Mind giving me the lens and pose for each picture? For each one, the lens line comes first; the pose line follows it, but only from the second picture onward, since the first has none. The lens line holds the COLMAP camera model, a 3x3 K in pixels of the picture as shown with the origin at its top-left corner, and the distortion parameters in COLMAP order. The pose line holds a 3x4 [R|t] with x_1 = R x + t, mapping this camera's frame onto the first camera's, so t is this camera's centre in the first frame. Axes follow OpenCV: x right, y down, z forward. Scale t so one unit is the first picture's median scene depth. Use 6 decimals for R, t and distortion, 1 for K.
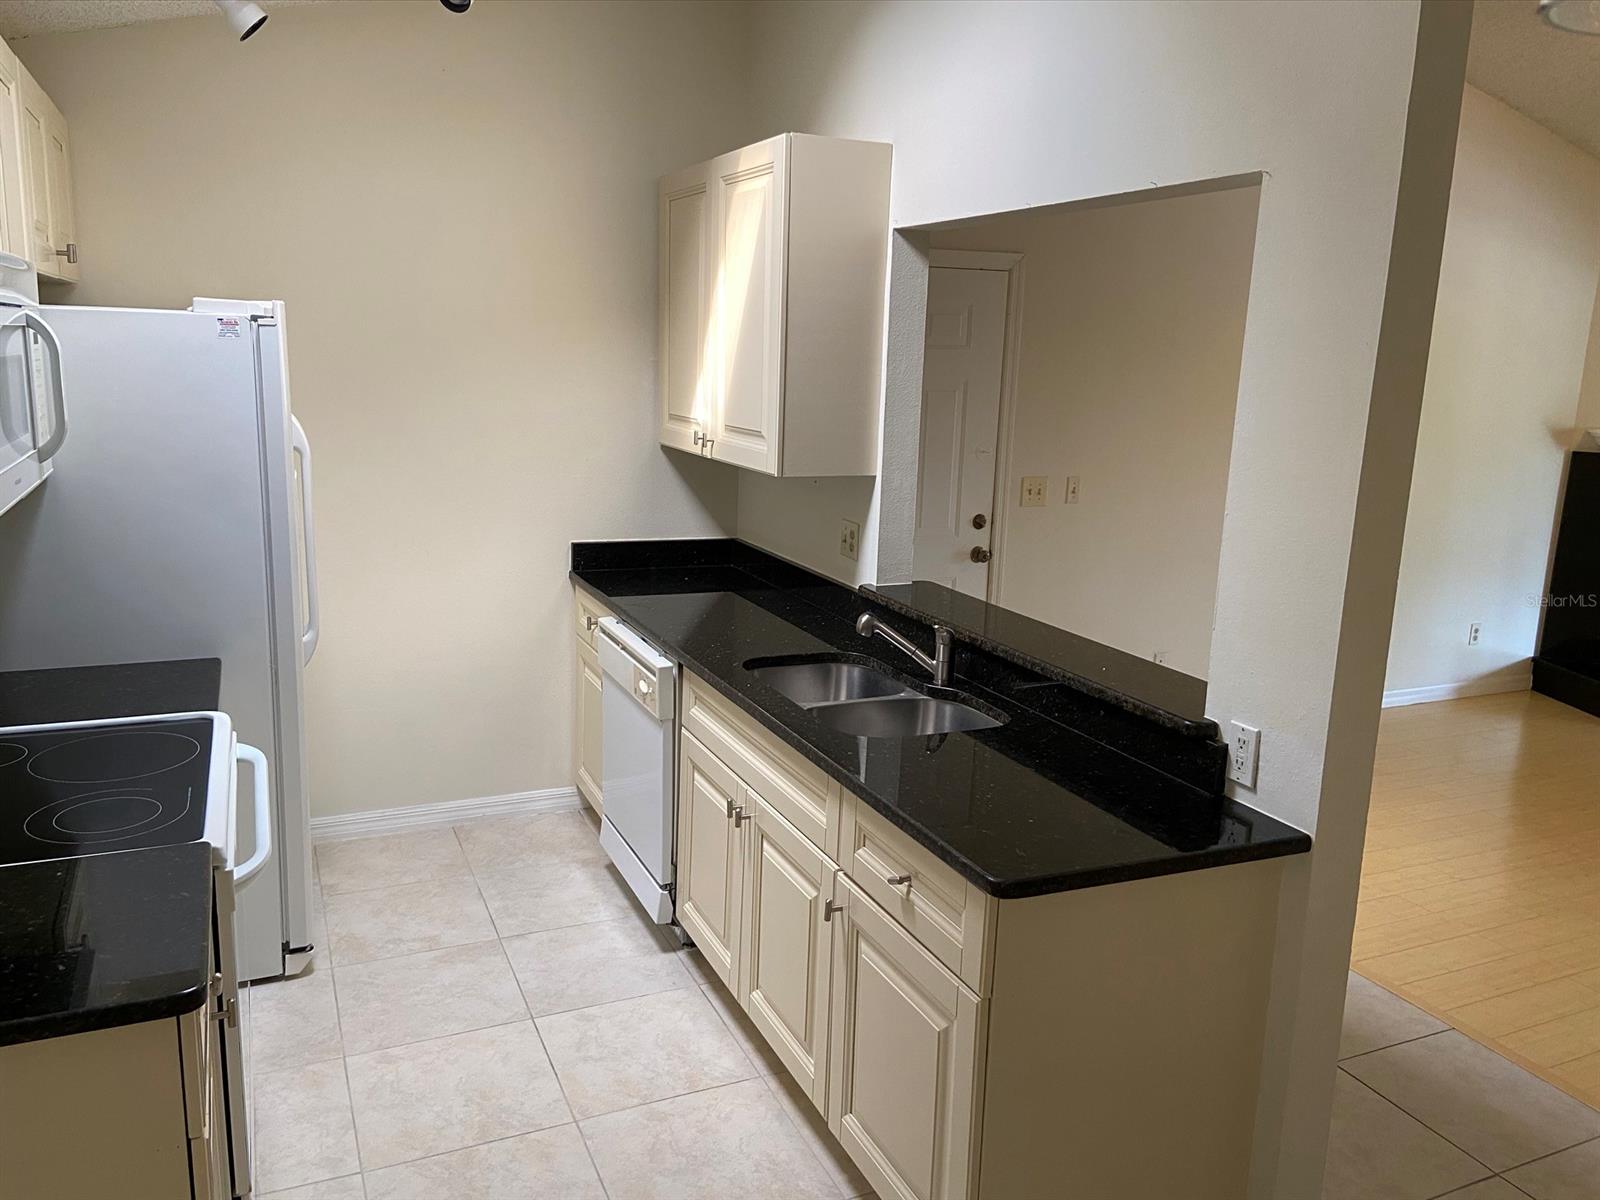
lens RADIAL K [[1205.6, 0, 792.9], [0, 1205.6, 589.4], [0, 0, 1]] dist [0.130168, -0.177857]
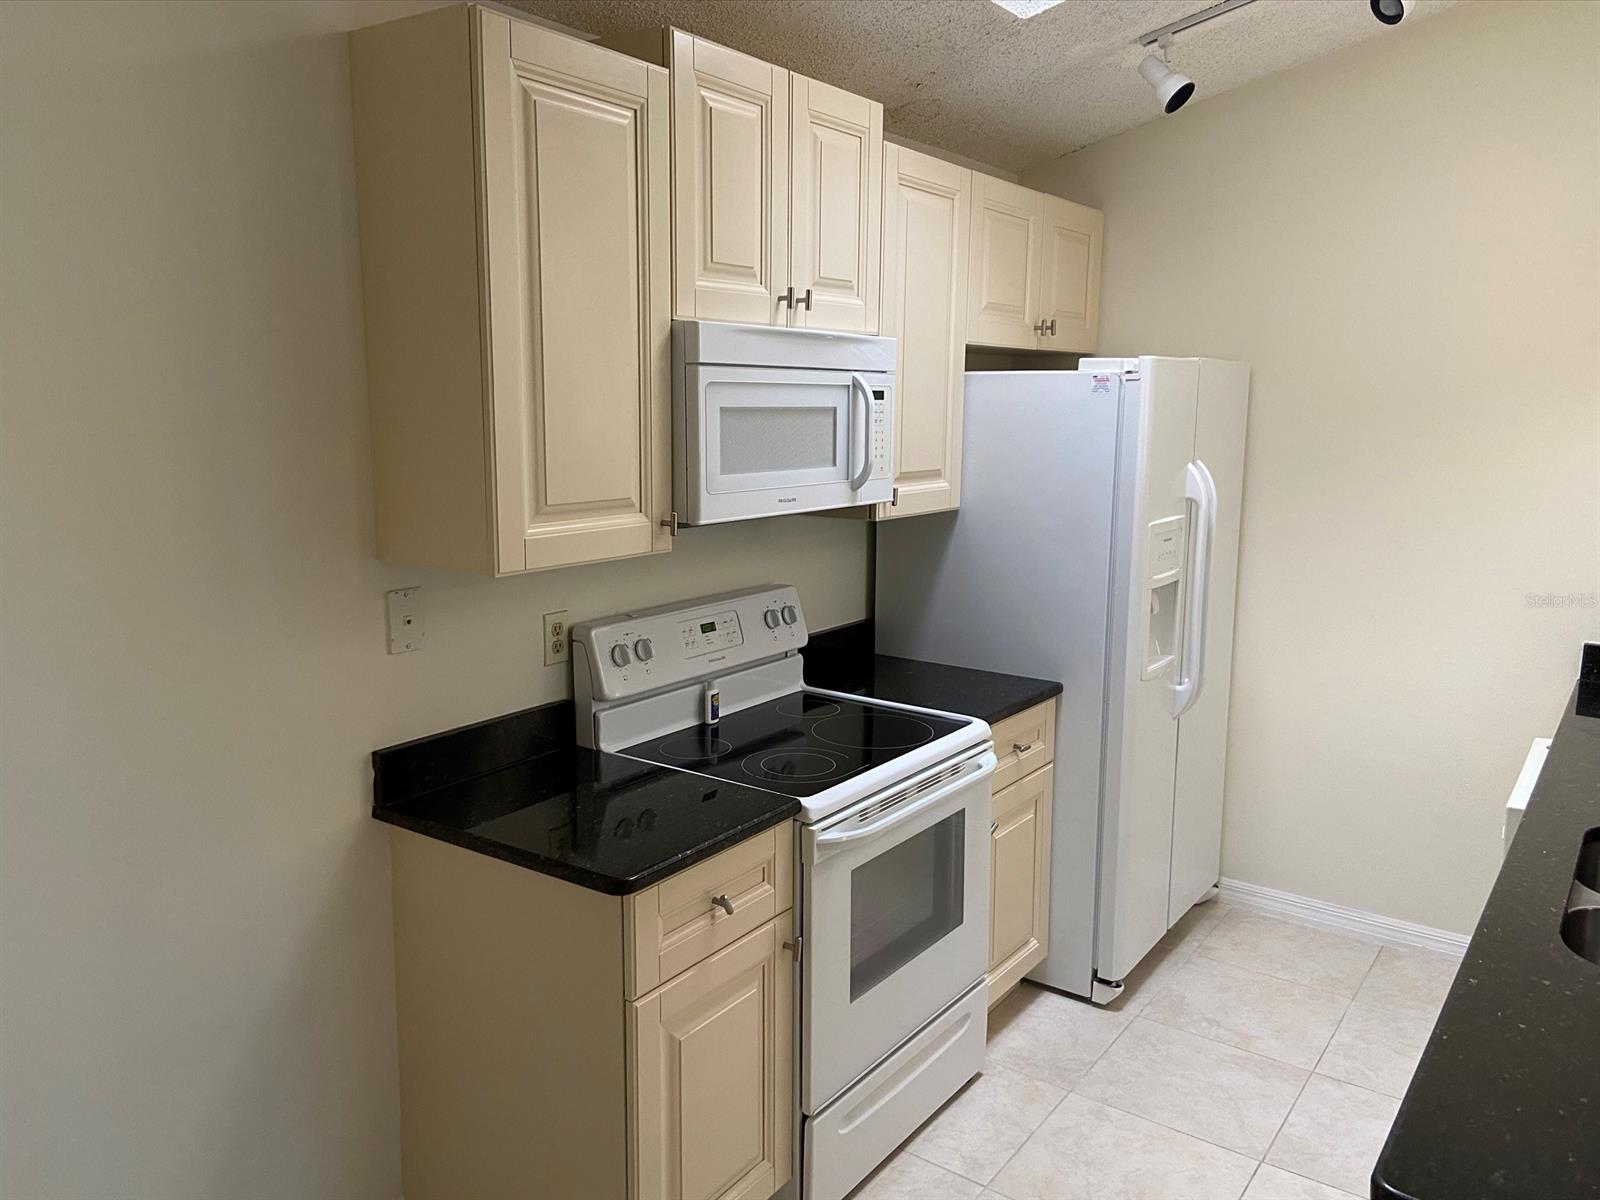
lens RADIAL K [[1205.6, 0, 792.9], [0, 1205.6, 589.4], [0, 0, 1]] dist [0.130168, -0.177857]
pose [[0.498626, 0.110619, -0.859730, 0.314249], [-0.161474, 0.986317, 0.033254, -0.022655], [0.851644, 0.122243, 0.509665, 0.216629]]
